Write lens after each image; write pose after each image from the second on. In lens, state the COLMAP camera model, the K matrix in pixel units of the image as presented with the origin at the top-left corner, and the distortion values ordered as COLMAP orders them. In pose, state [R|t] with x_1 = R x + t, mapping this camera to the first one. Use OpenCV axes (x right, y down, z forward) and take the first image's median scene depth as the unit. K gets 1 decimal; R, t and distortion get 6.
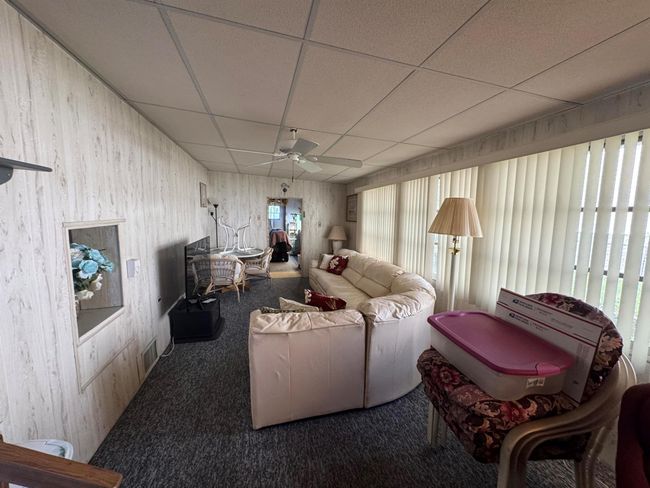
lens RADIAL K [[260.4, 0, 324.3], [0, 260.4, 243.2], [0, 0, 1]] dist [-0.000917, 0.000587]
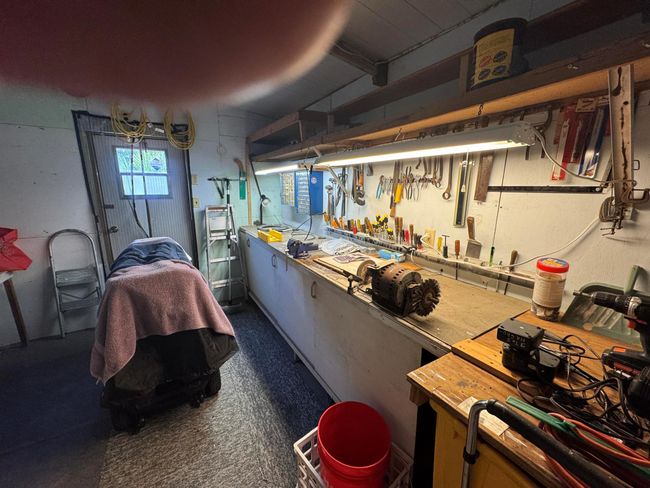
lens RADIAL K [[260.4, 0, 326.0], [0, 260.4, 242.9], [0, 0, 1]] dist [-0.000917, 0.000587]
pose [[0.953267, -0.065052, 0.295042, -0.095240], [0.034519, 0.993601, 0.107545, -0.066590], [-0.300150, -0.092335, 0.949413, 0.671131]]
